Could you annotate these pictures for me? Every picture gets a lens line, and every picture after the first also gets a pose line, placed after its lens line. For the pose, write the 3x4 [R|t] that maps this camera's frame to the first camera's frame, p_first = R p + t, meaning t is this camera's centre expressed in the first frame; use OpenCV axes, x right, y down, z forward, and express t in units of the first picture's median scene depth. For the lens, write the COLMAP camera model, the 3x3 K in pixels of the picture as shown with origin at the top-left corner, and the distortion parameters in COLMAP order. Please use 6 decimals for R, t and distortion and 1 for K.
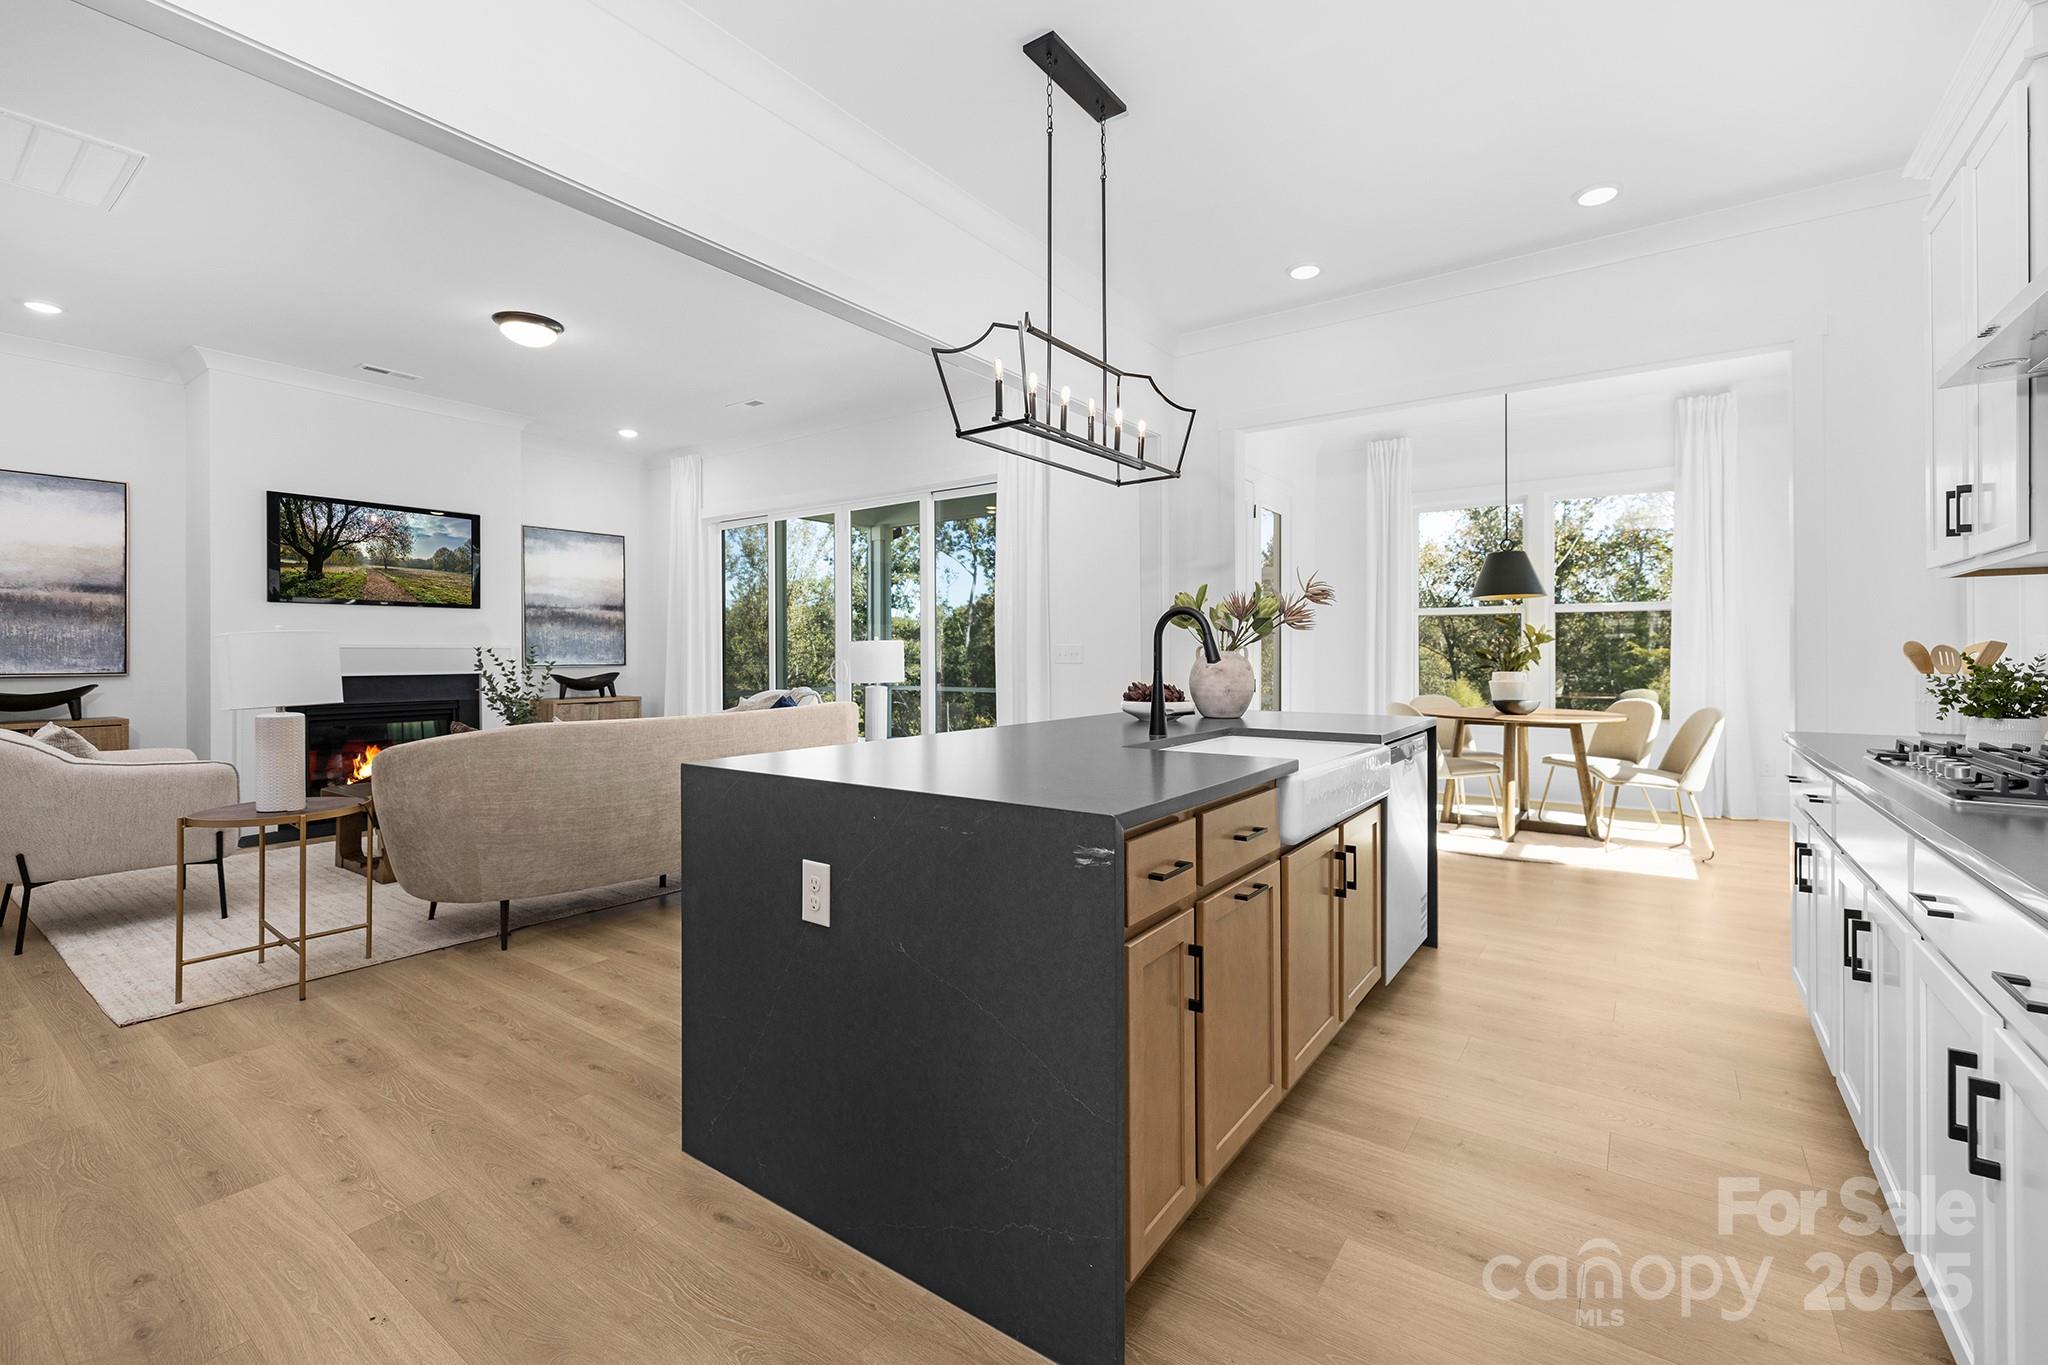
lens RADIAL K [[875.8, 0, 1021.0], [0, 875.8, 653.9], [0, 0, 1]] dist [0.000738, 0.000378]
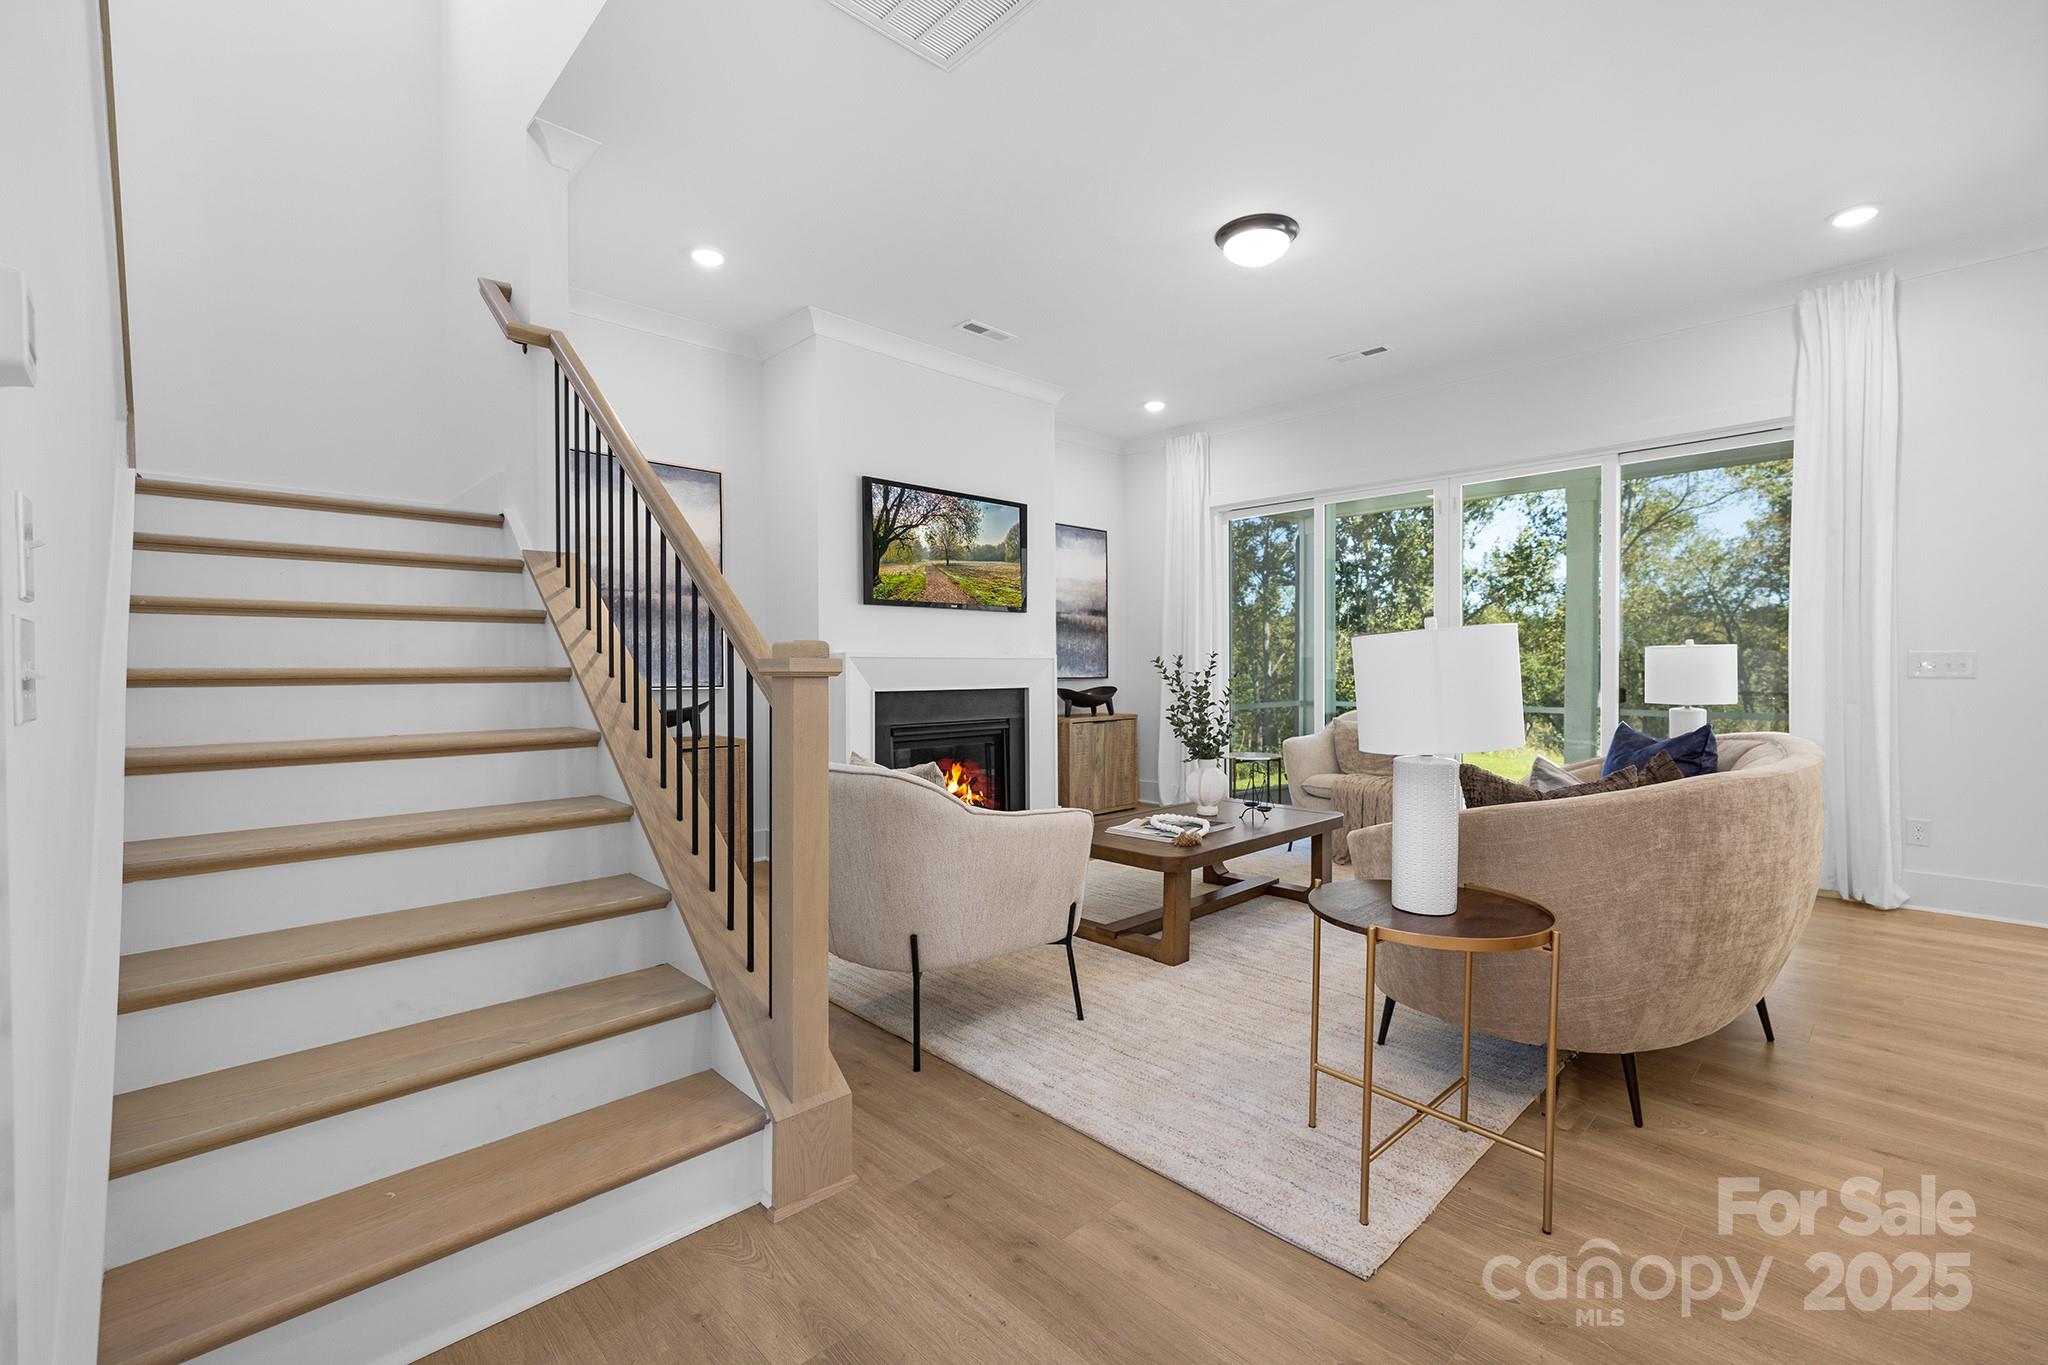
lens RADIAL K [[870.5, 0, 1024.0], [0, 870.5, 682.5], [0, 0, 1]] dist [0.000013, 0.000052]
pose [[0.984066, 0.004322, -0.177754, -0.478044], [-0.001038, 0.999827, 0.018567, 0.001518], [0.177803, -0.018087, 0.983900, 0.156924]]
